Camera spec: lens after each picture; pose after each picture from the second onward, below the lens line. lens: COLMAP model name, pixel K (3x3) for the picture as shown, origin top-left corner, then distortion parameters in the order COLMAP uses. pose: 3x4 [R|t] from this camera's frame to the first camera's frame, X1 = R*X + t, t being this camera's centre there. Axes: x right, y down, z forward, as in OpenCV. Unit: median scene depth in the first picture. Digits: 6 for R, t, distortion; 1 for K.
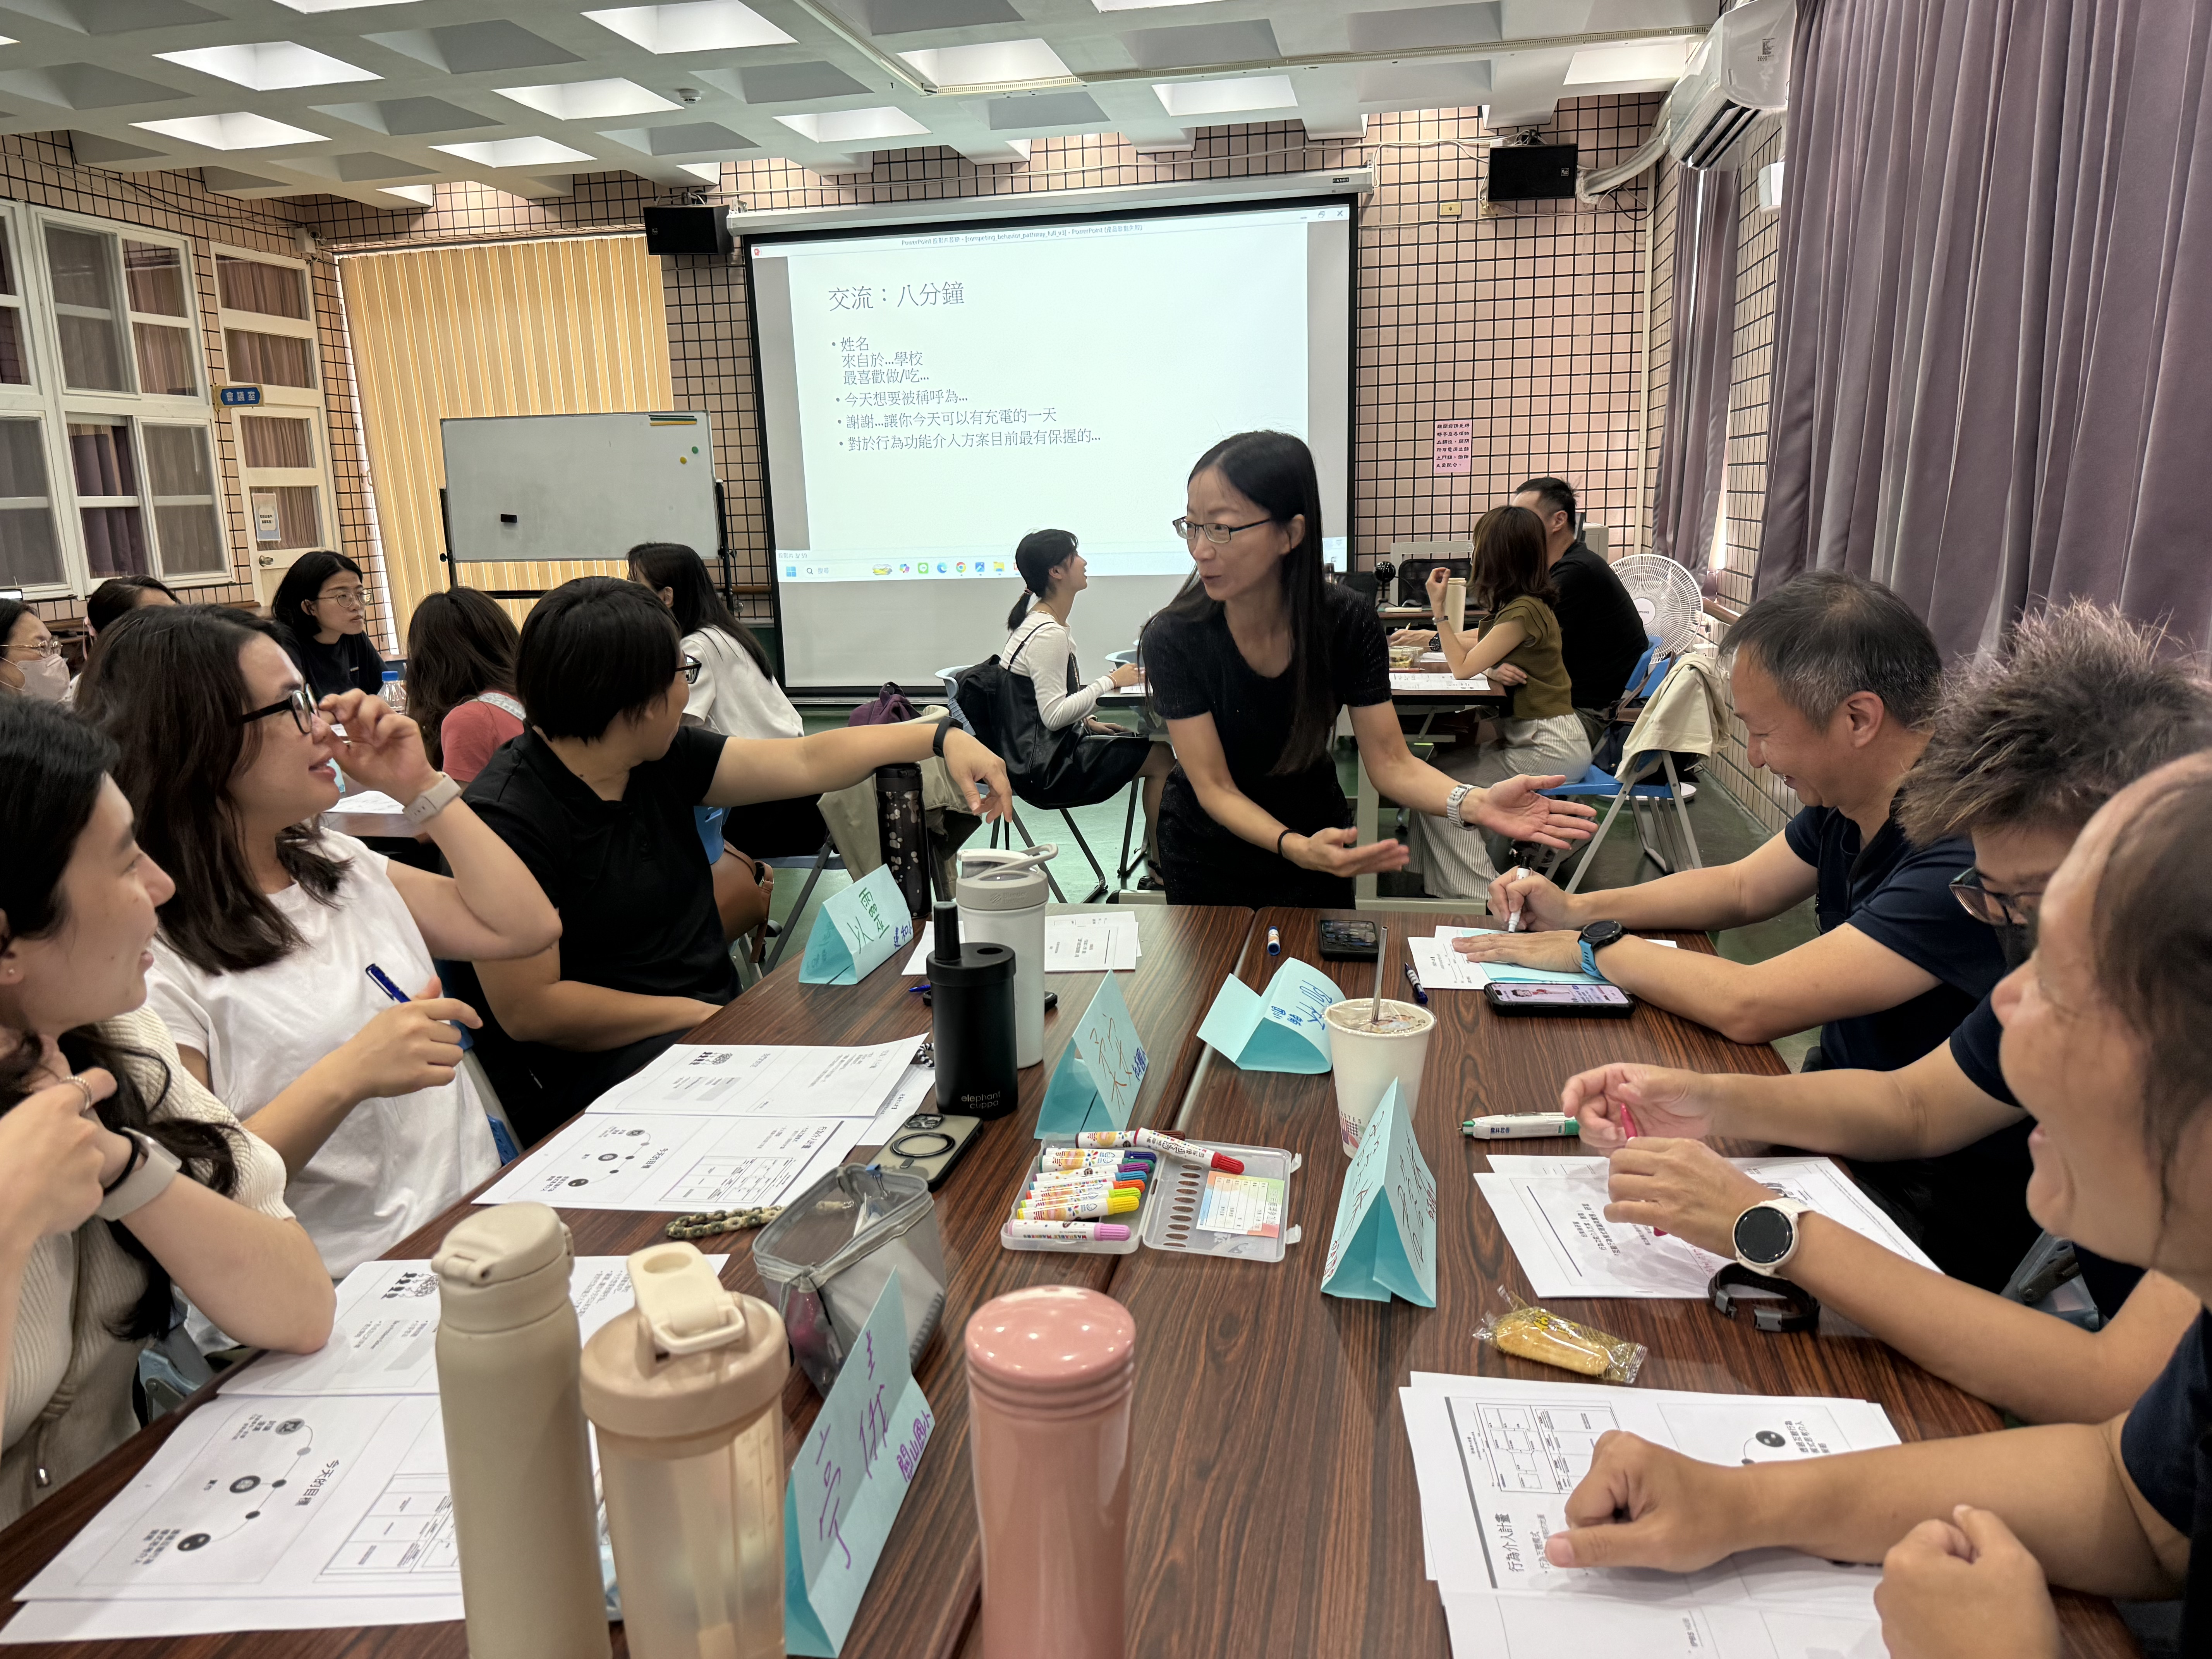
lens RADIAL K [[1564.2, 0, 1087.1], [0, 1564.2, 813.3], [0, 0, 1]] dist [0.029563, -0.039692]
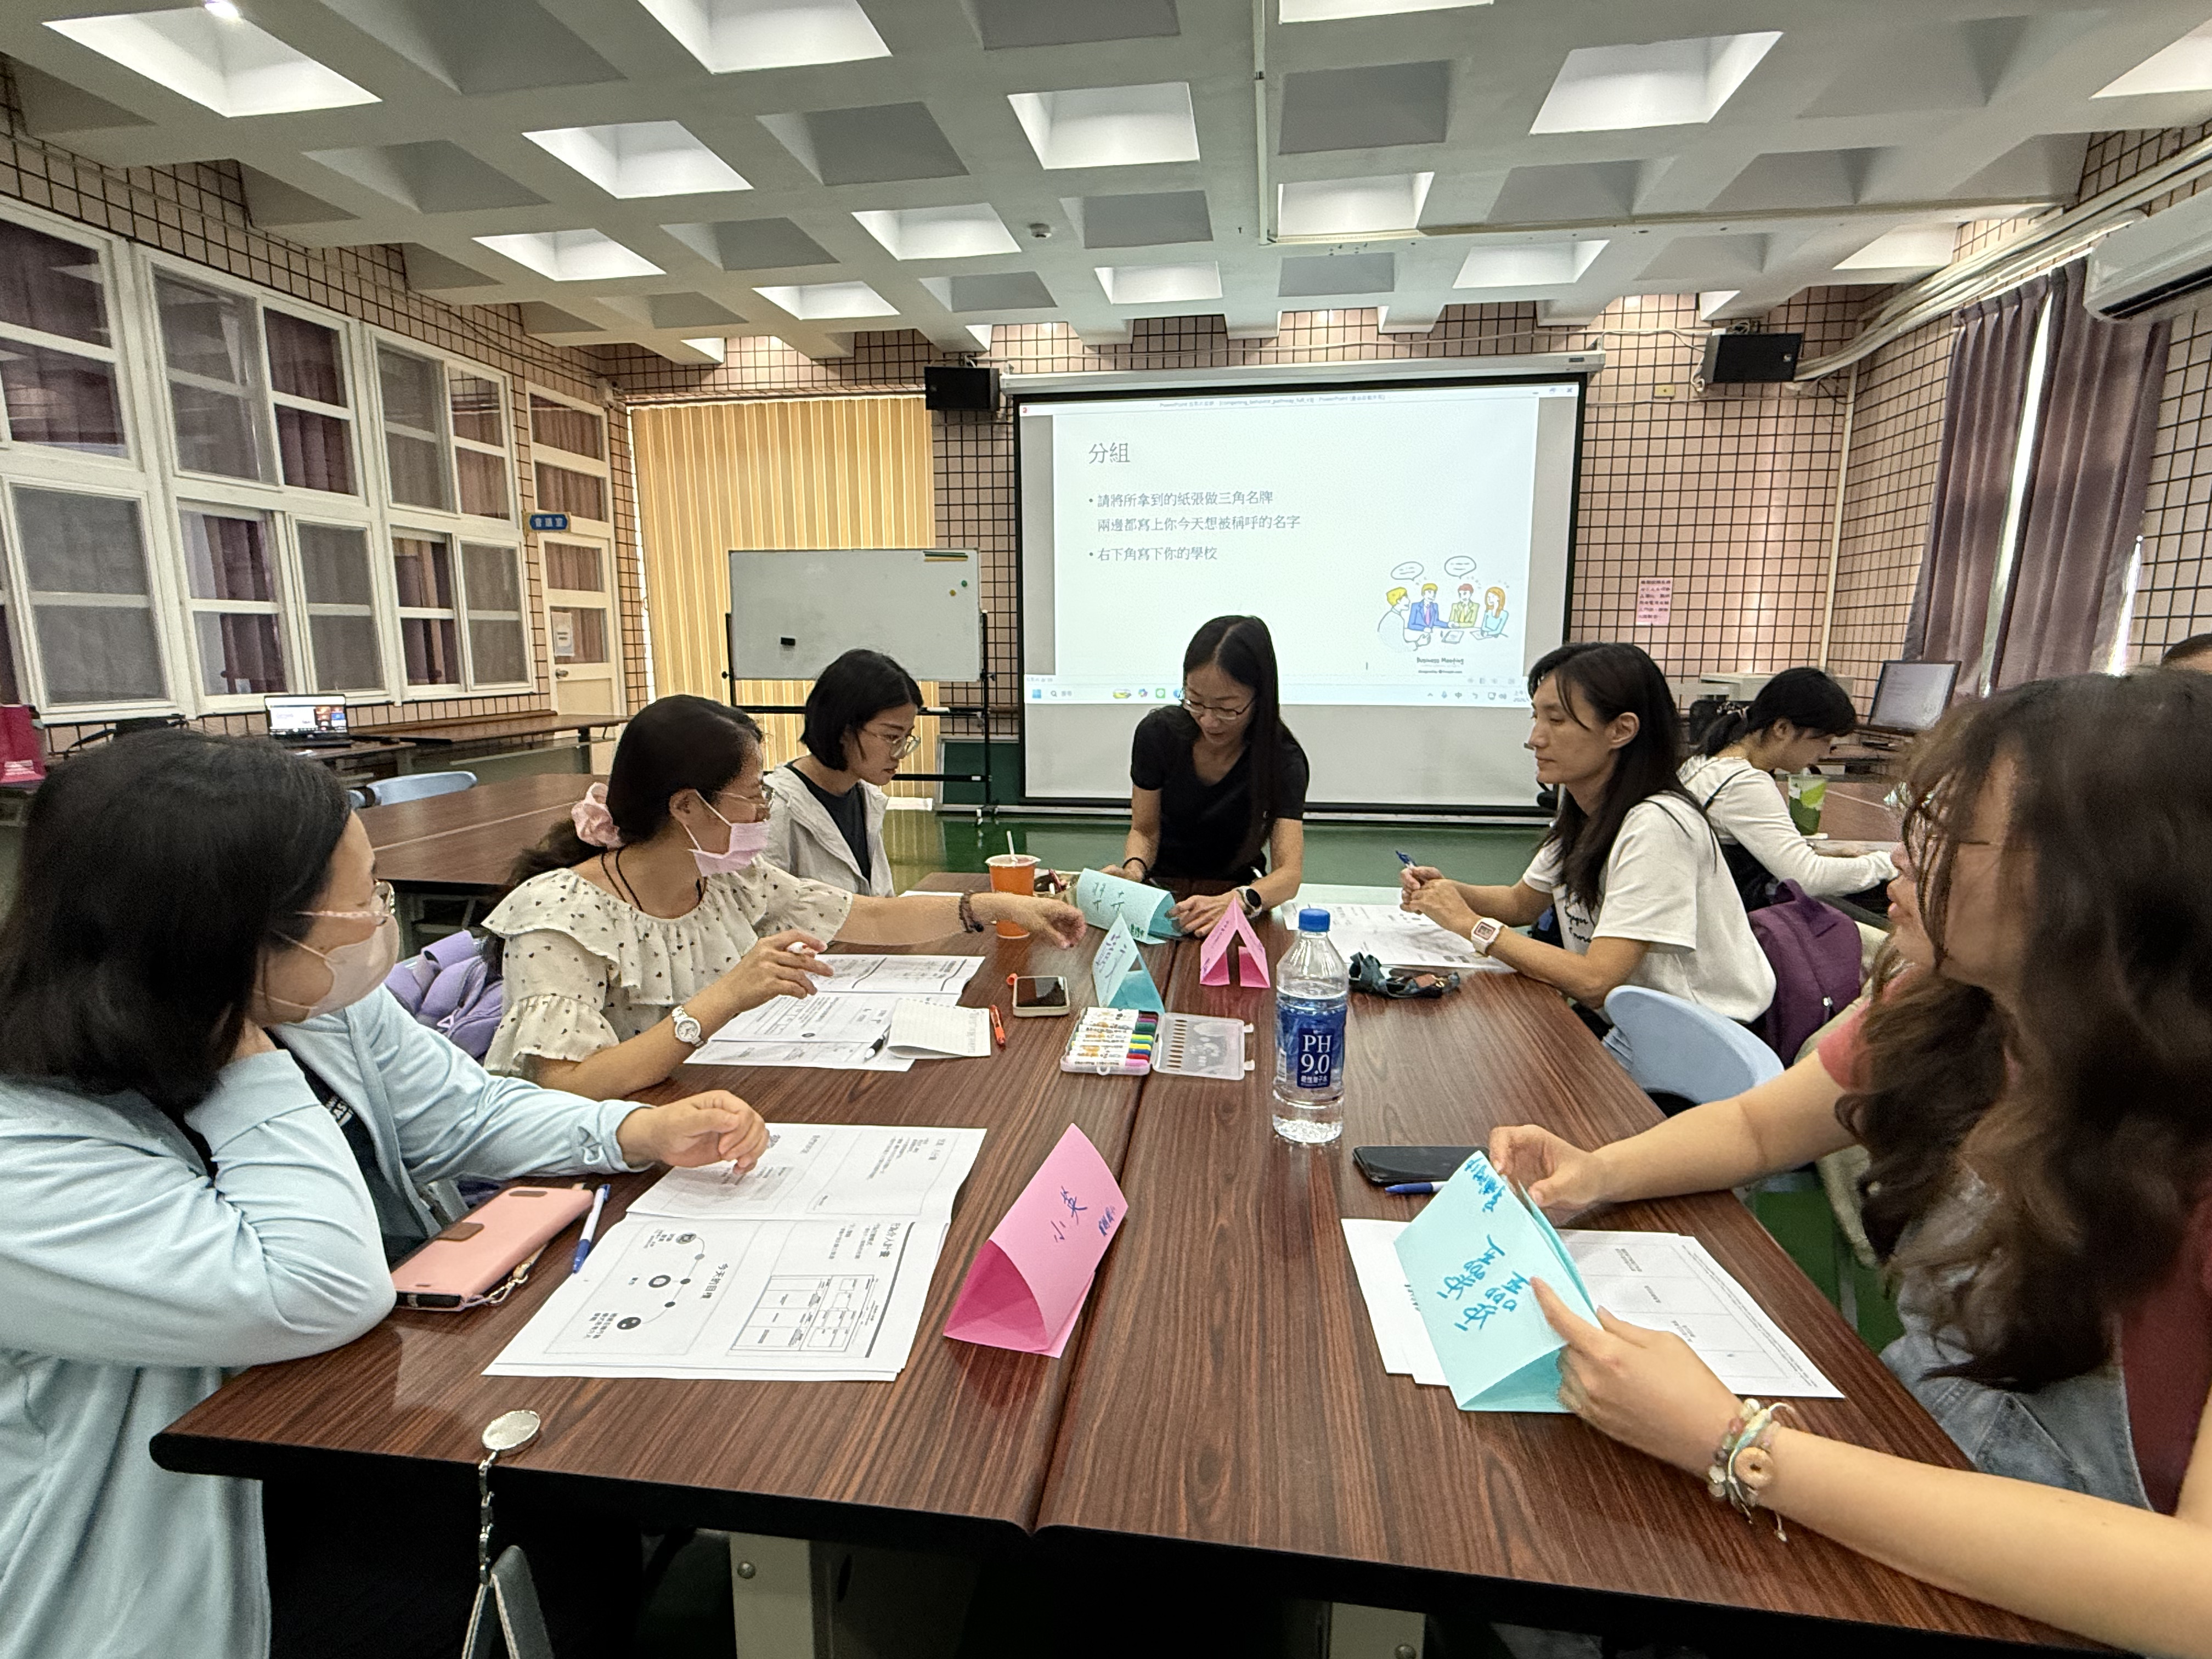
lens RADIAL K [[1080.6, 0, 1104.3], [0, 1080.6, 830.9], [0, 0, 1]] dist [-0.003643, -0.000419]
pose [[0.998543, 0.020236, 0.050025, -0.195588], [-0.018748, 0.999373, -0.030031, -0.038511], [-0.050601, 0.029050, 0.998296, 0.252076]]
